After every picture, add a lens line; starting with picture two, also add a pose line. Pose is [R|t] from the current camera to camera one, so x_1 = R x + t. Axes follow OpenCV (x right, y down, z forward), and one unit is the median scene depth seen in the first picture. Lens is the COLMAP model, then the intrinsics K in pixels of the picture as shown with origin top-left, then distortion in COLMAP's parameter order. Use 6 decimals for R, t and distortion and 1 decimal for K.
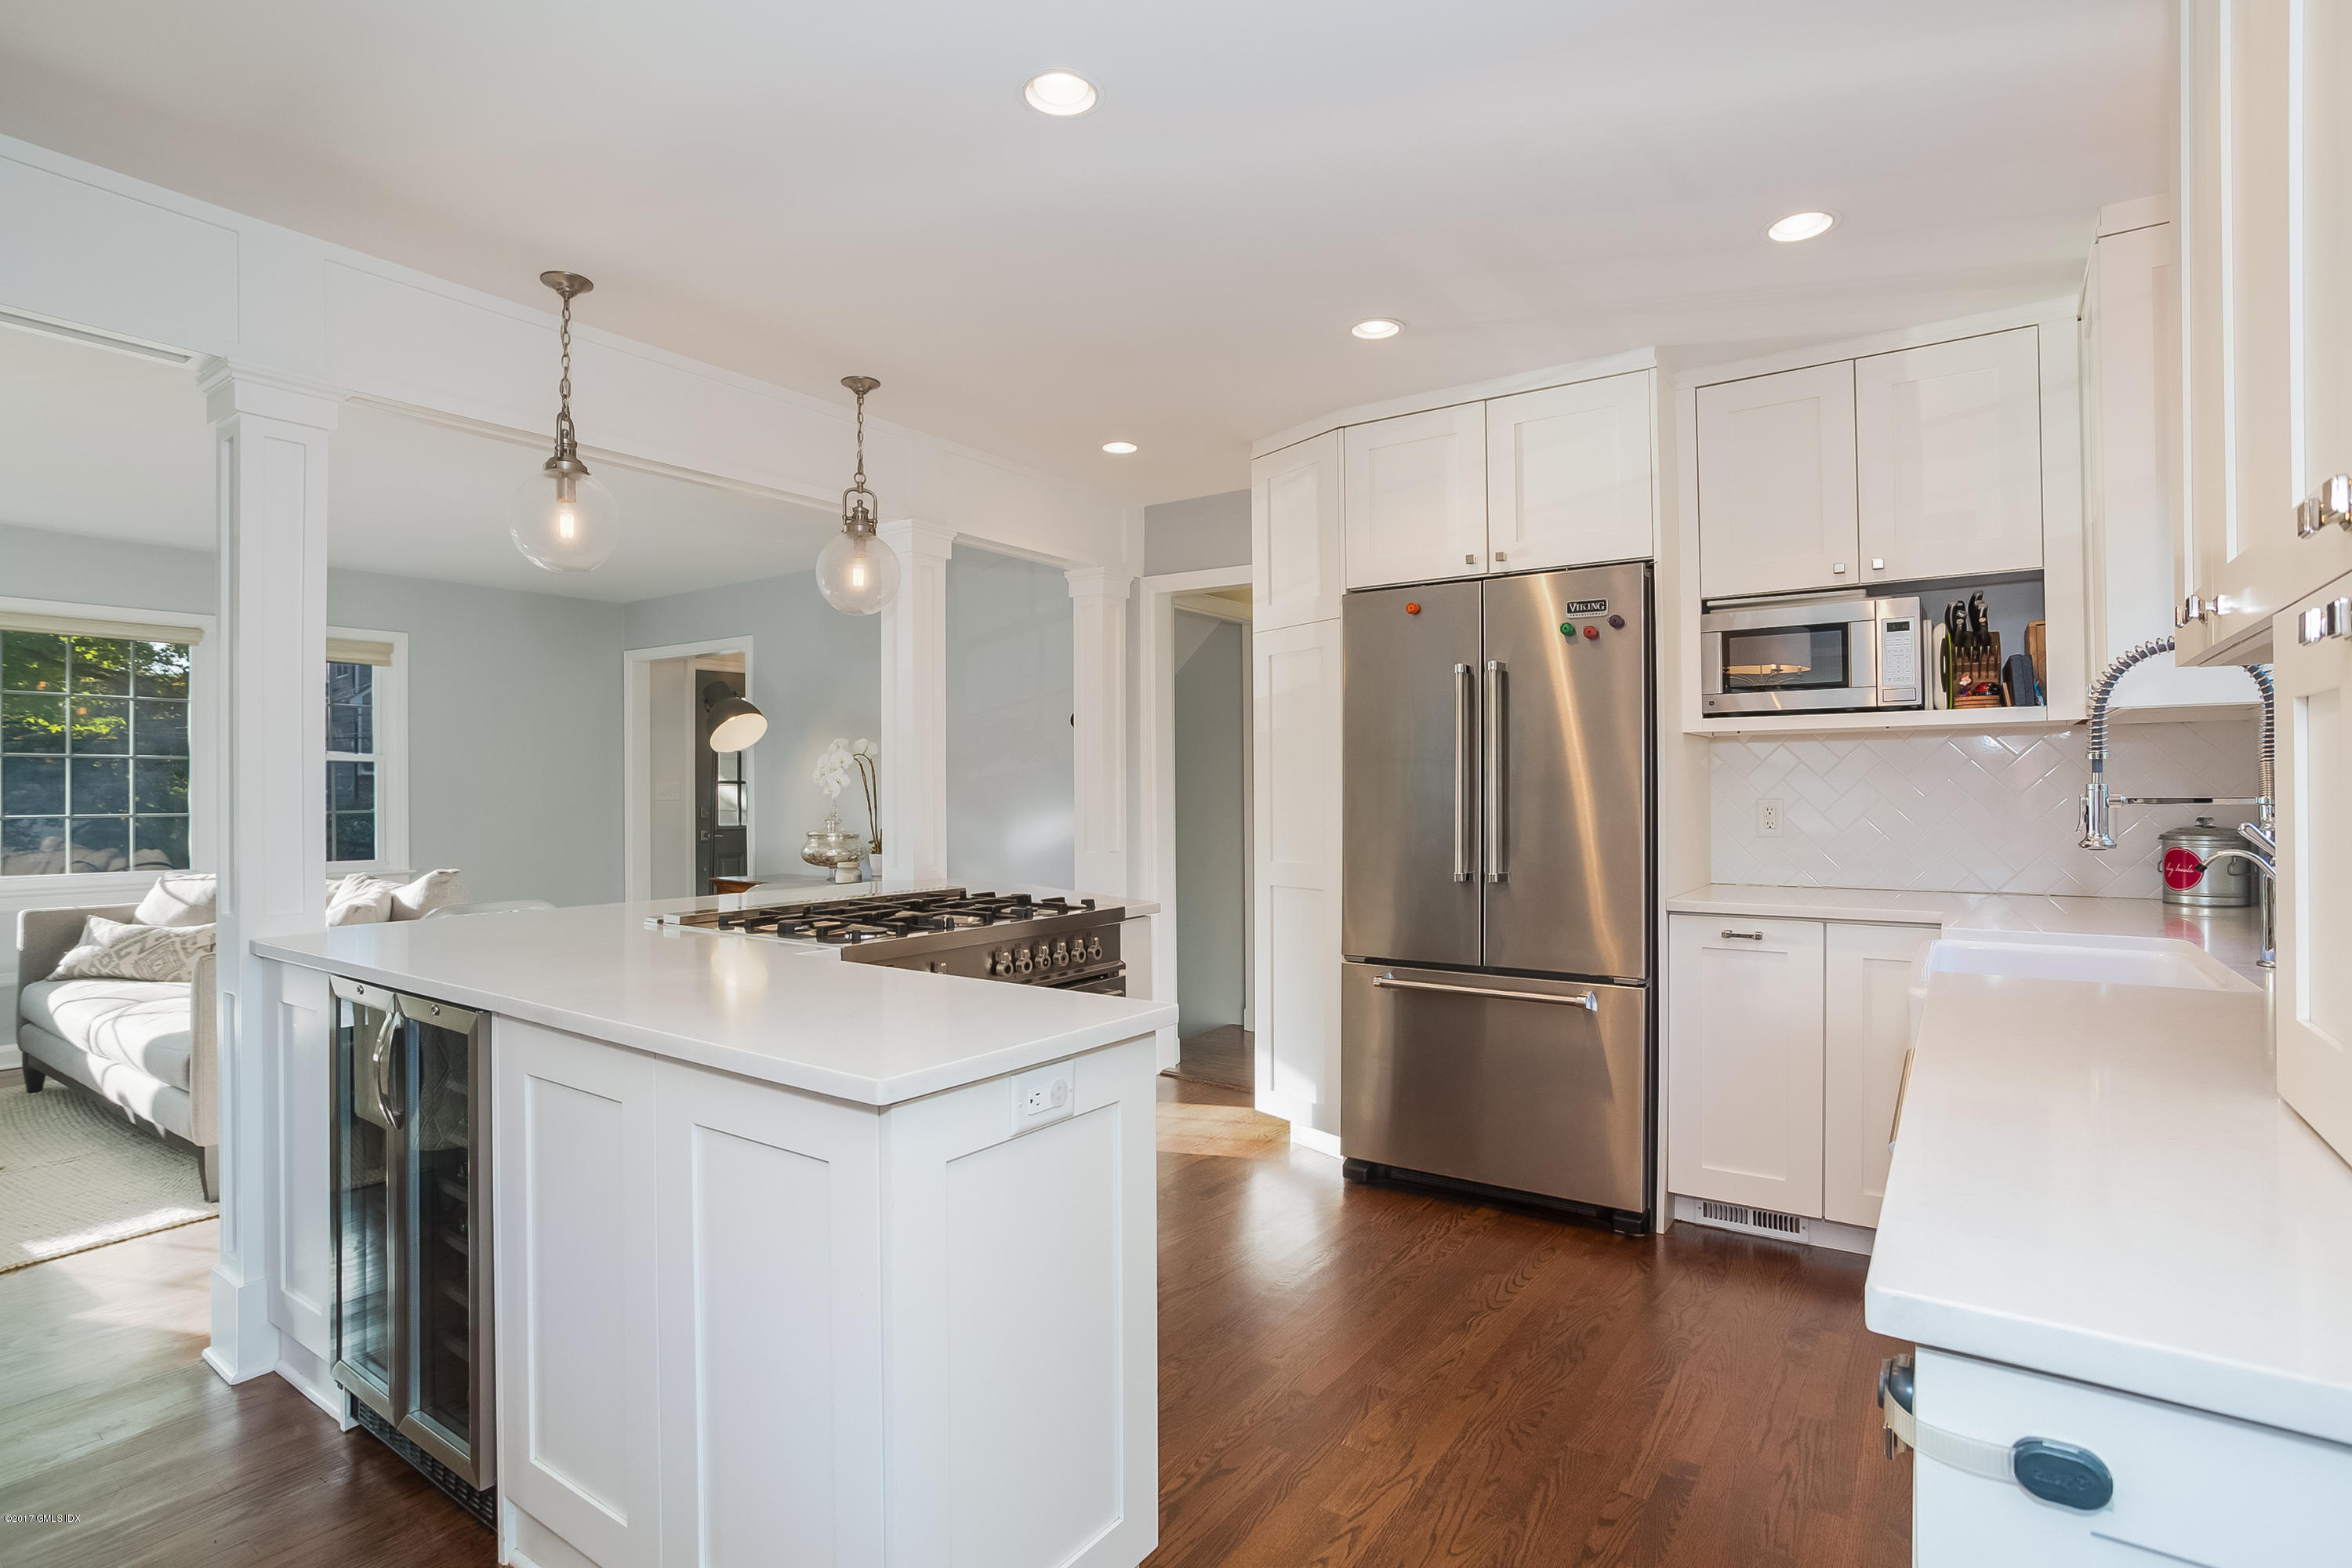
lens RADIAL K [[1124.8, 0, 1176.0], [0, 1124.8, 784.0], [0, 0, 1]] dist [-0.069261, 0.027490]
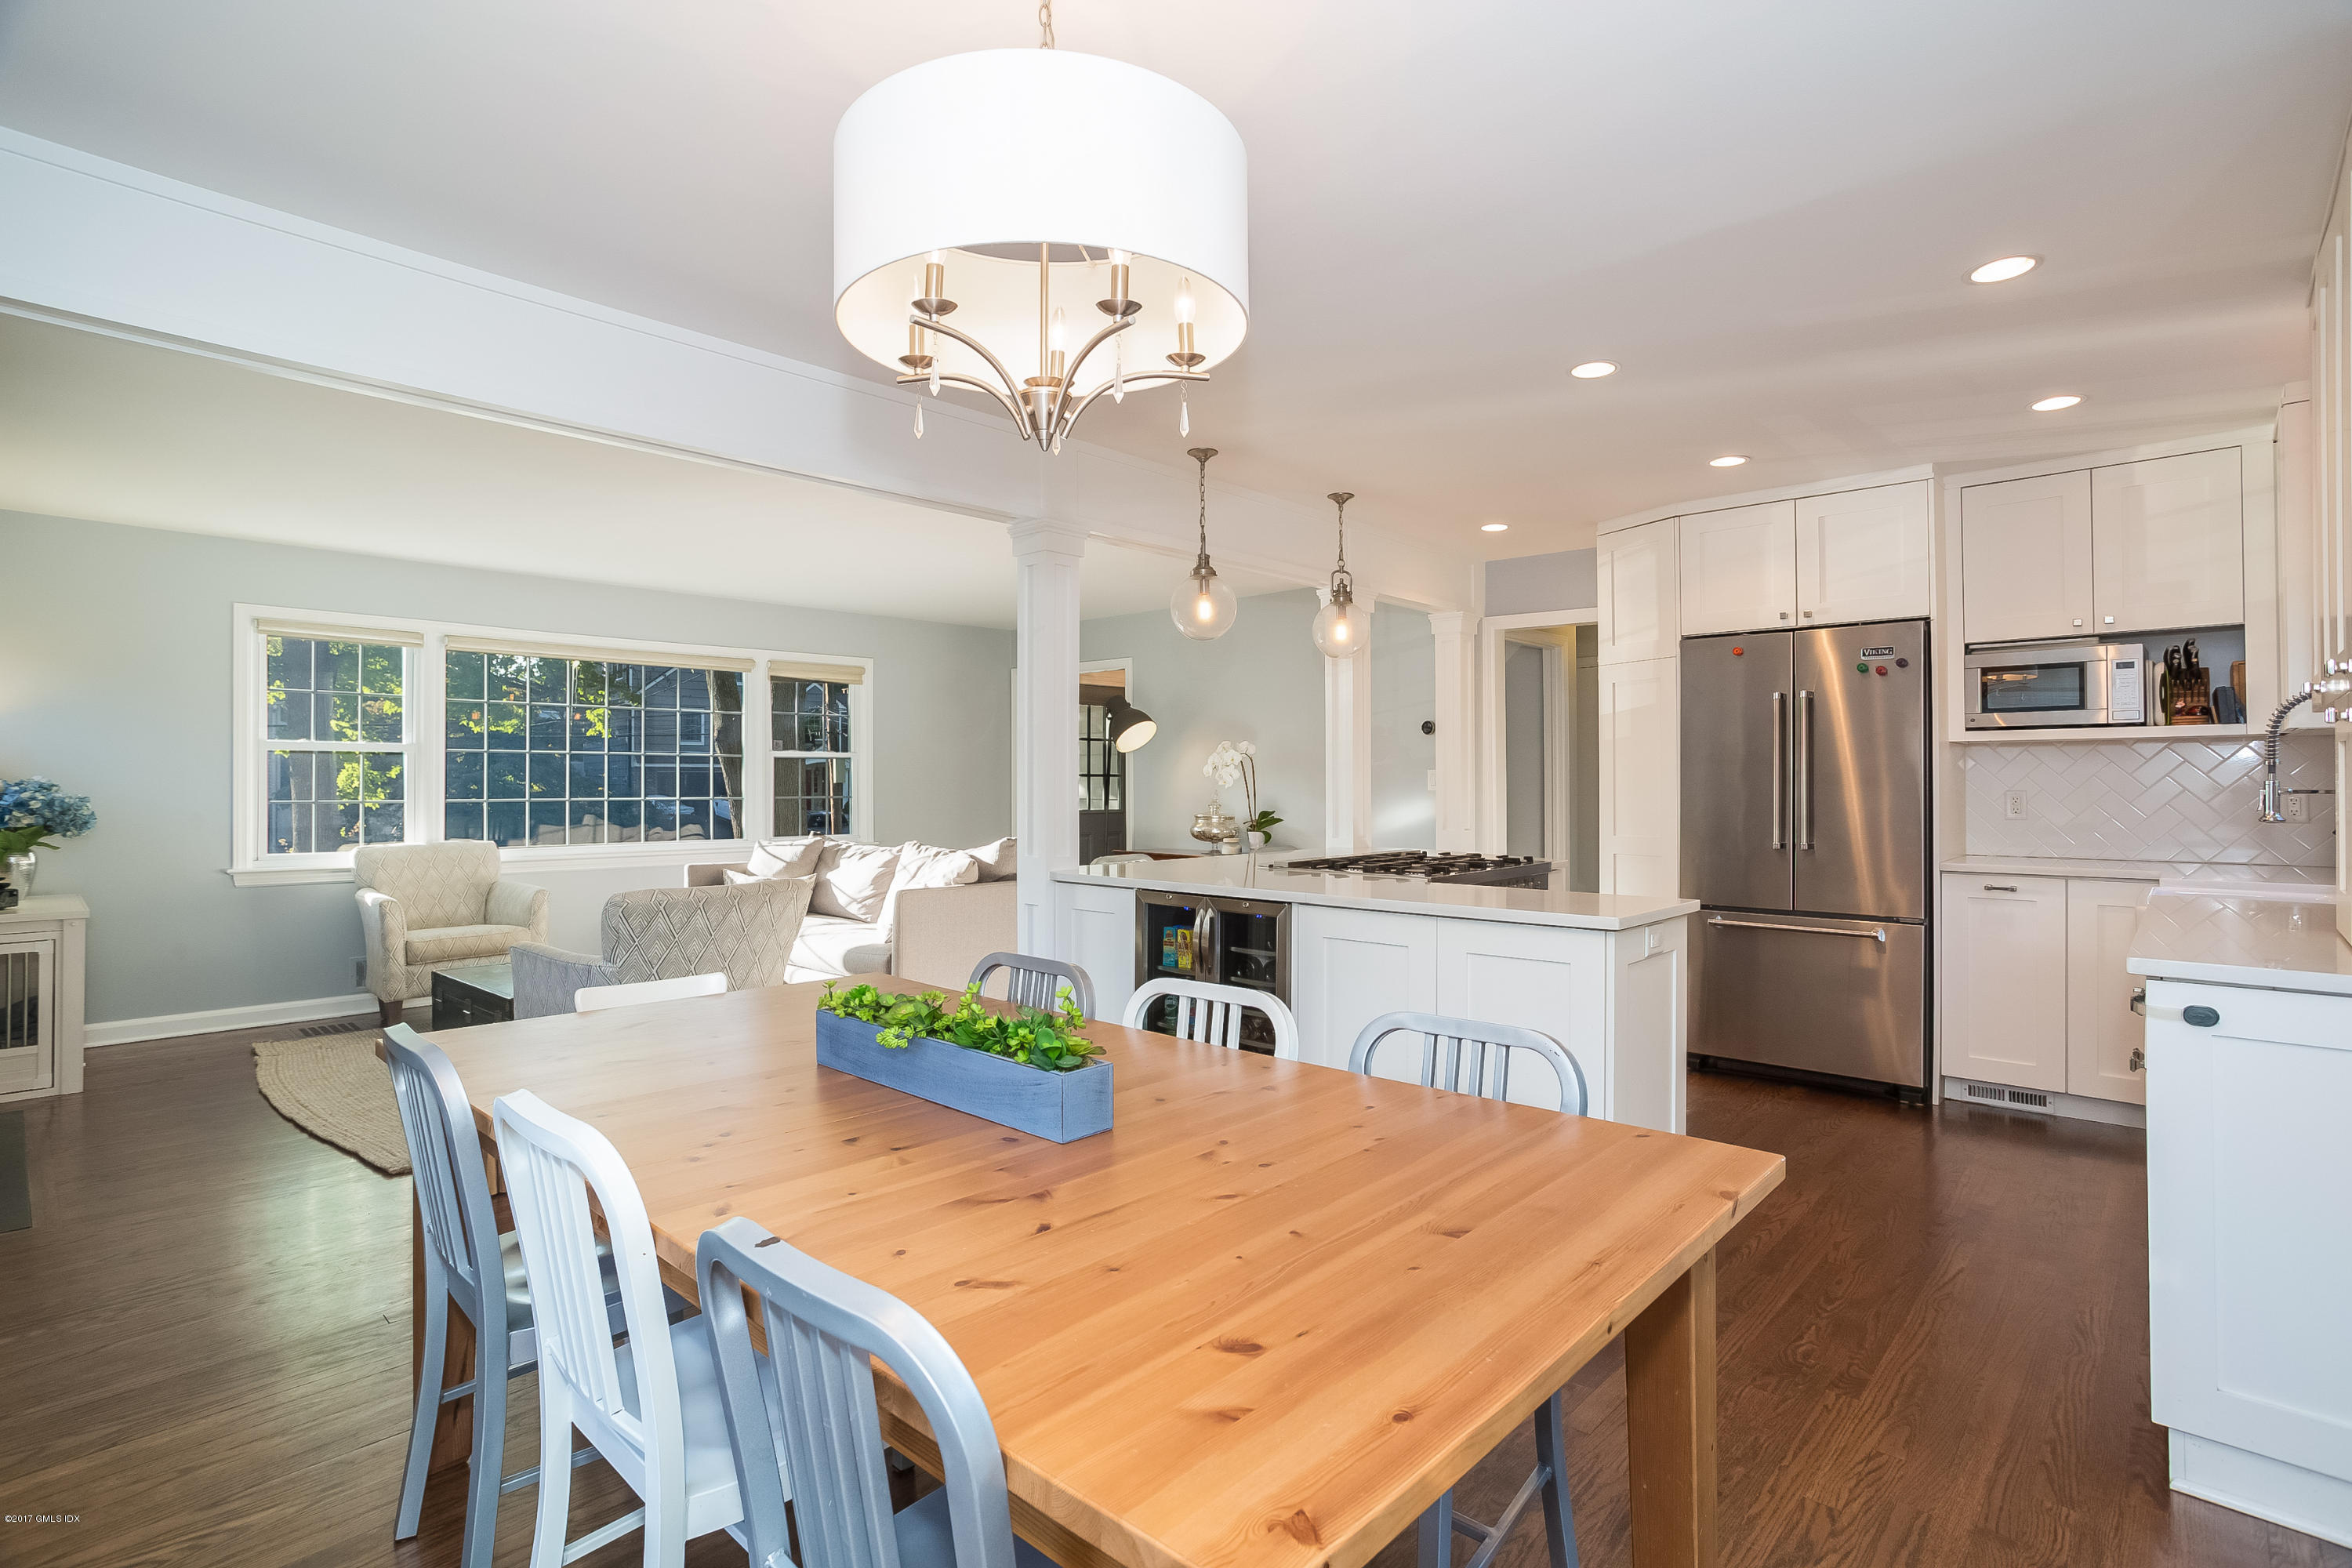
lens RADIAL K [[1129.6, 0, 1168.9], [0, 1129.6, 775.8], [0, 0, 1]] dist [-0.058887, 0.026583]
pose [[0.991732, 0.003825, -0.128270, -0.331723], [-0.004102, 0.999990, -0.001895, 0.002110], [0.128261, 0.002405, 0.991738, -0.484764]]
